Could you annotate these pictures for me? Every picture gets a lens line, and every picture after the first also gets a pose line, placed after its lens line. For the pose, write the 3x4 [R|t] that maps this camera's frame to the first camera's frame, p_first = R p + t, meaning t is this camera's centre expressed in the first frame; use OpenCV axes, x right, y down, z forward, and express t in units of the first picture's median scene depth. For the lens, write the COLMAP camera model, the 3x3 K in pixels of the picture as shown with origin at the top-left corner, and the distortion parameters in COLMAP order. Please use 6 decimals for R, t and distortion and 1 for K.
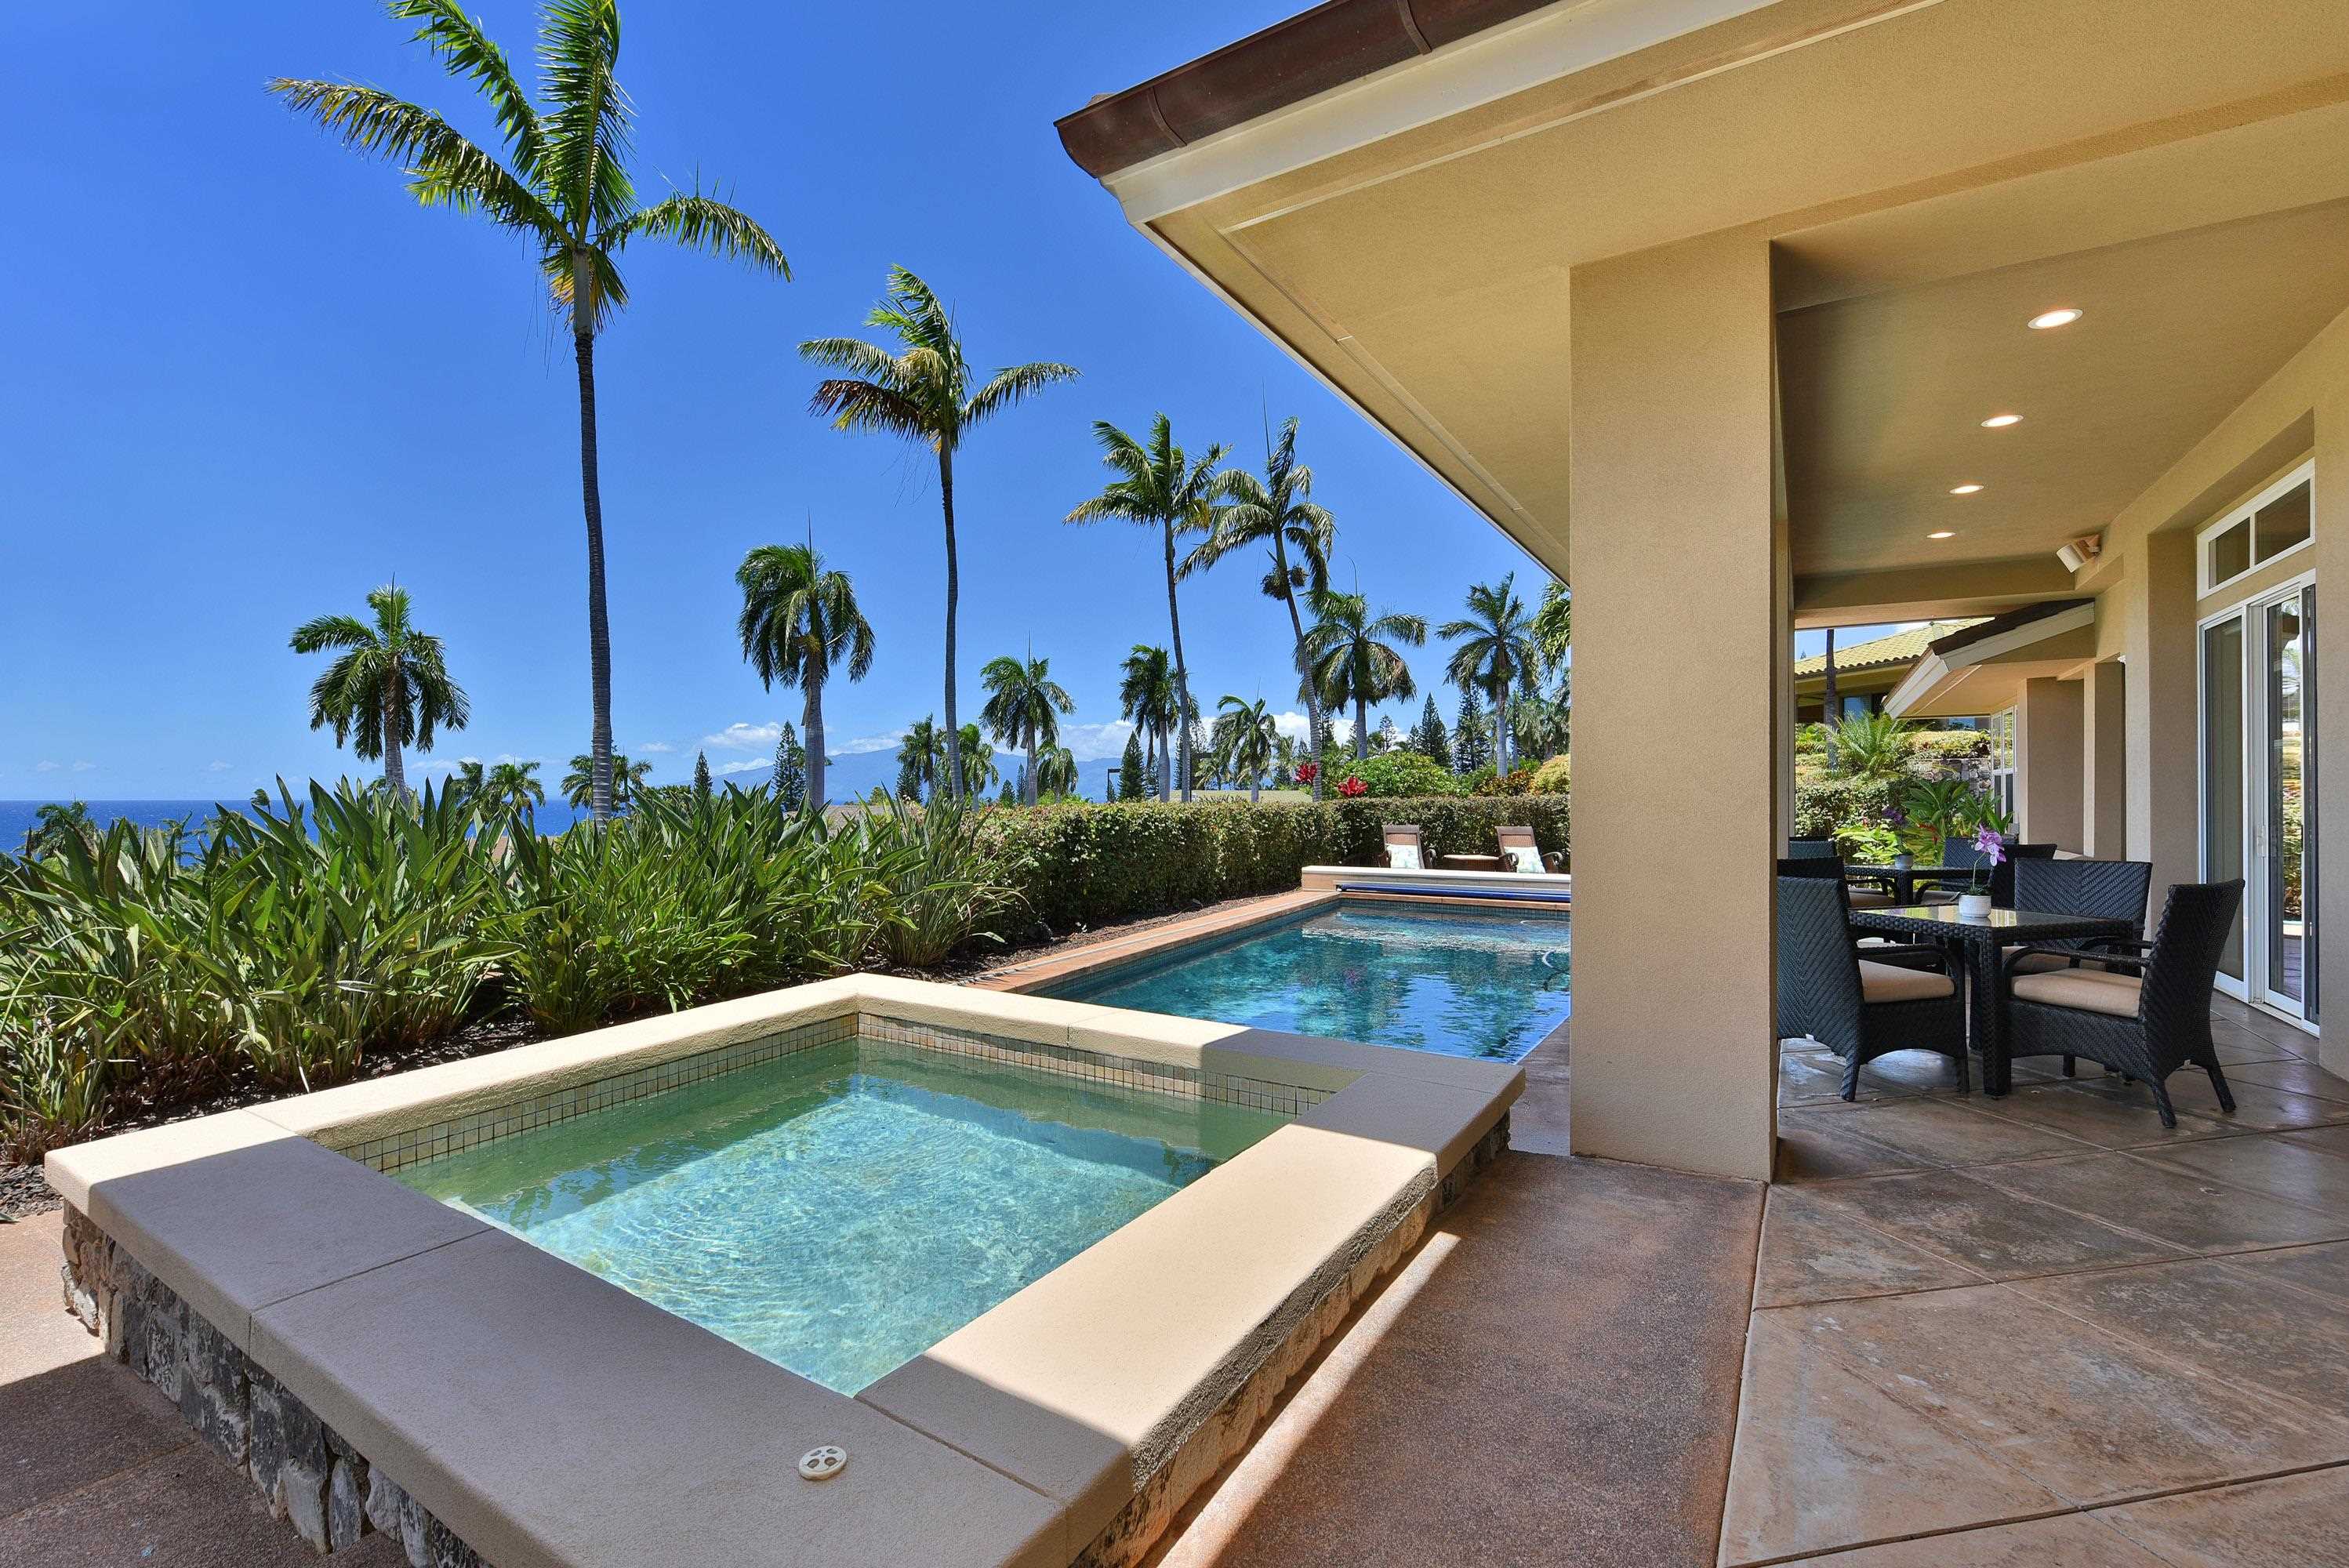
lens RADIAL K [[1024.2, 0, 1169.9], [0, 1024.2, 805.1], [0, 0, 1]] dist [-0.011255, -0.000302]
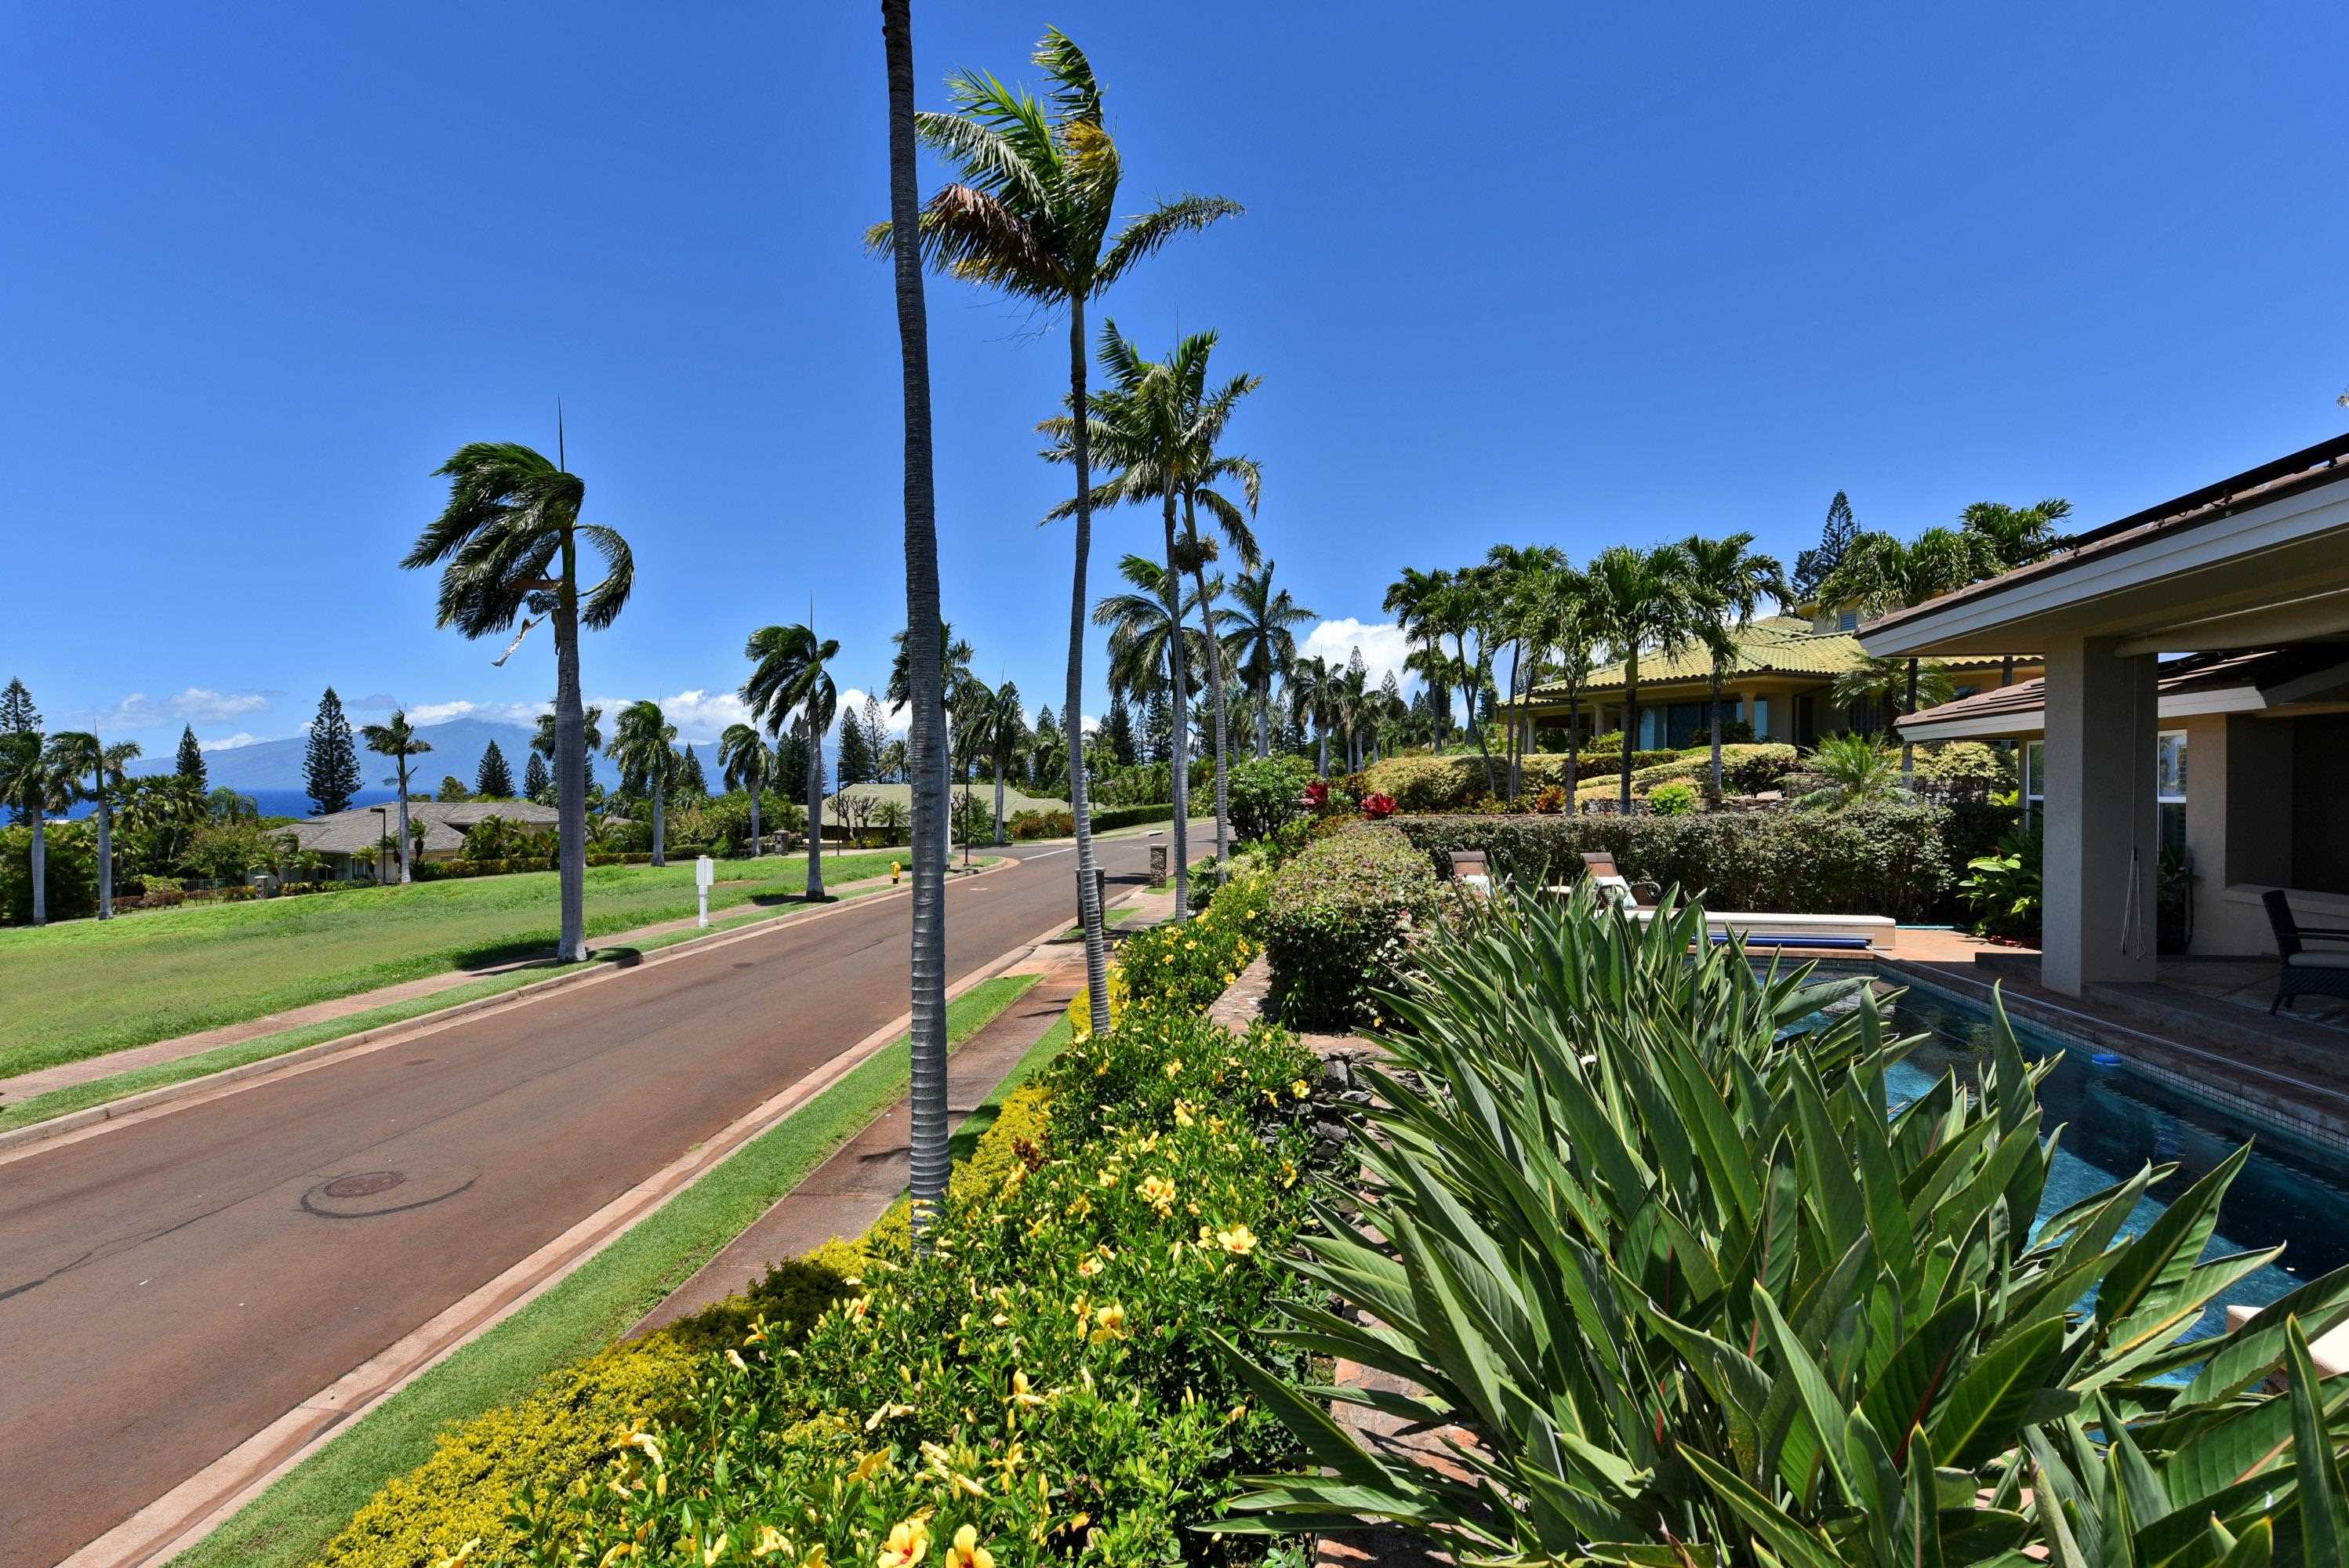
lens RADIAL K [[1093.6, 0, 1174.5], [0, 1093.6, 784.0], [0, 0, 1]] dist [-0.006472, -0.000690]
pose [[0.929858, 0.009617, 0.367792, -0.140752], [-0.005445, 0.999909, -0.012380, -0.010121], [-0.367877, 0.009510, 0.929826, 0.107905]]
